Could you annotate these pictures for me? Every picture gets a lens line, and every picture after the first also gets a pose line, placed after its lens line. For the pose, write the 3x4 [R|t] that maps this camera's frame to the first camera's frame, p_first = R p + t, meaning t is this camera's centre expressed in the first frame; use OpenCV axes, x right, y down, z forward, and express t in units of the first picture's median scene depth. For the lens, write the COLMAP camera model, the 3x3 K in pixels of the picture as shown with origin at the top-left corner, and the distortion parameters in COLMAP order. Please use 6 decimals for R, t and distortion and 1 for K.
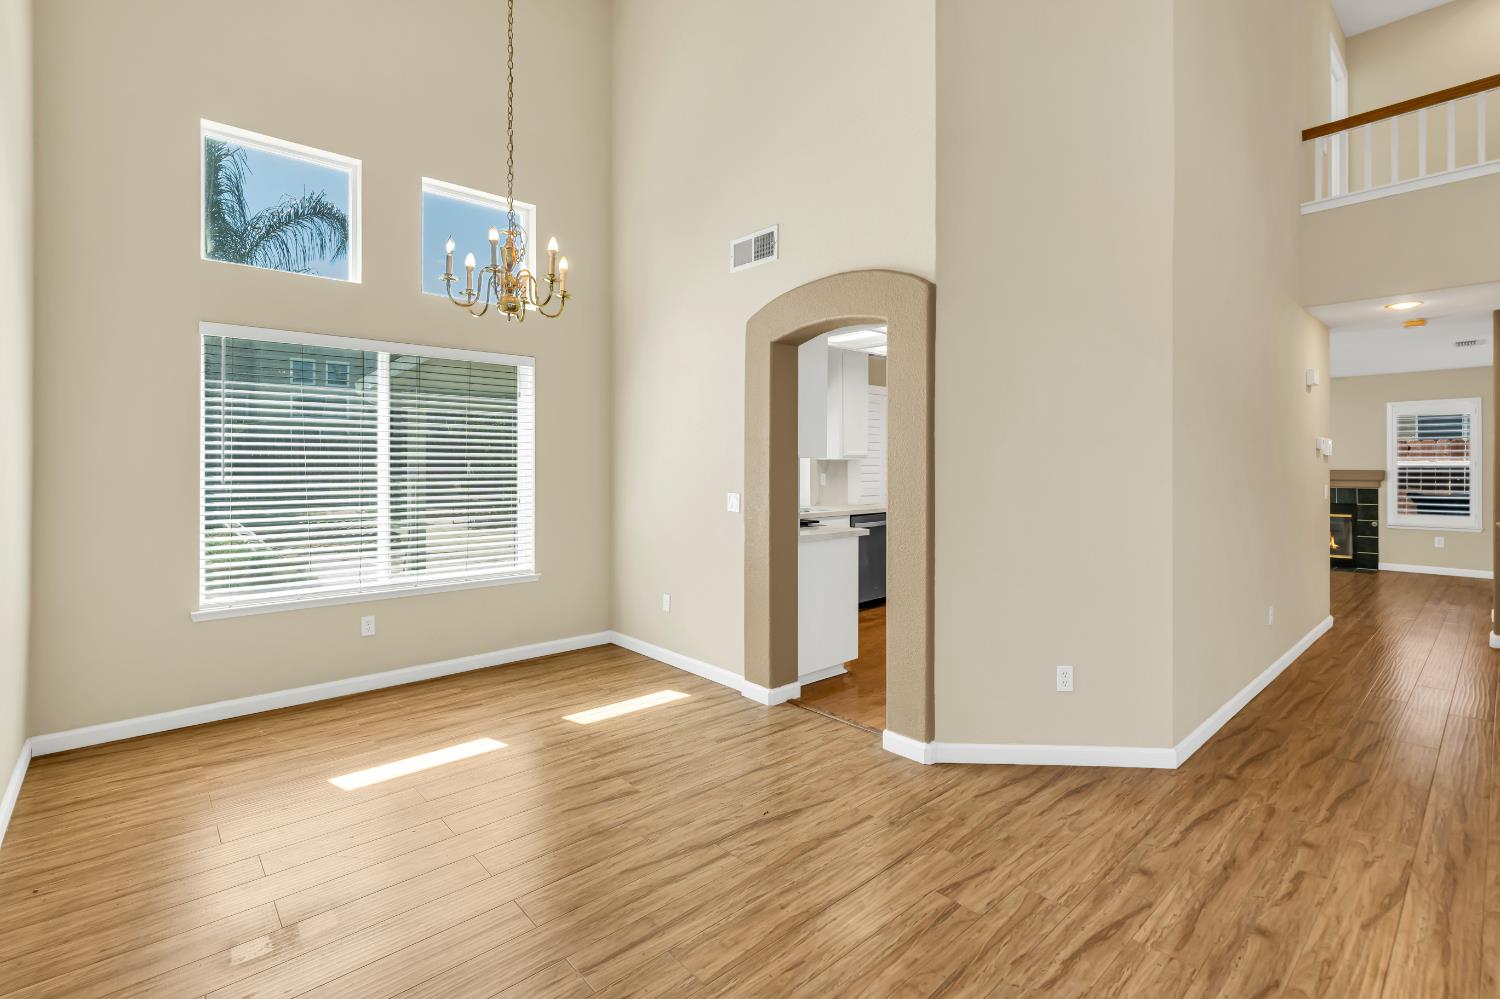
lens RADIAL K [[666.5, 0, 675.4], [0, 666.5, 450.9], [0, 0, 1]] dist [-0.000671, 0.000482]
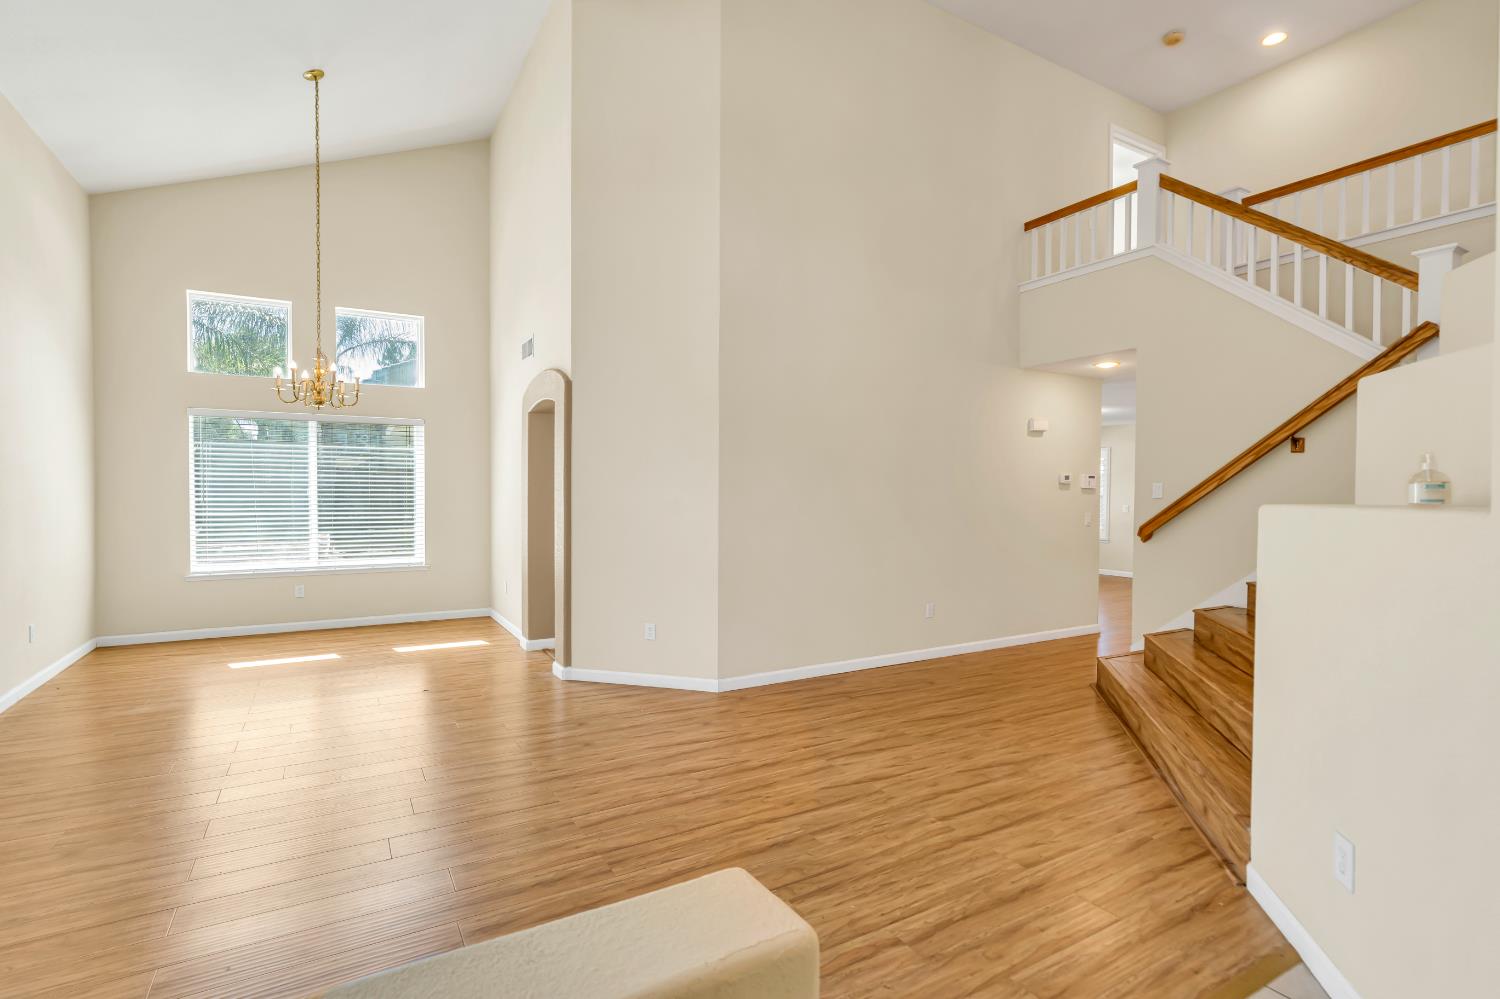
lens RADIAL K [[673.3, 0, 748.9], [0, 673.3, 489.9], [0, 0, 1]] dist [0.001853, 0.000462]
pose [[0.986237, 0.007917, -0.165148, 1.076280], [-0.004012, 0.999705, 0.023968, -0.031875], [0.165289, -0.022975, 0.985977, -0.519976]]
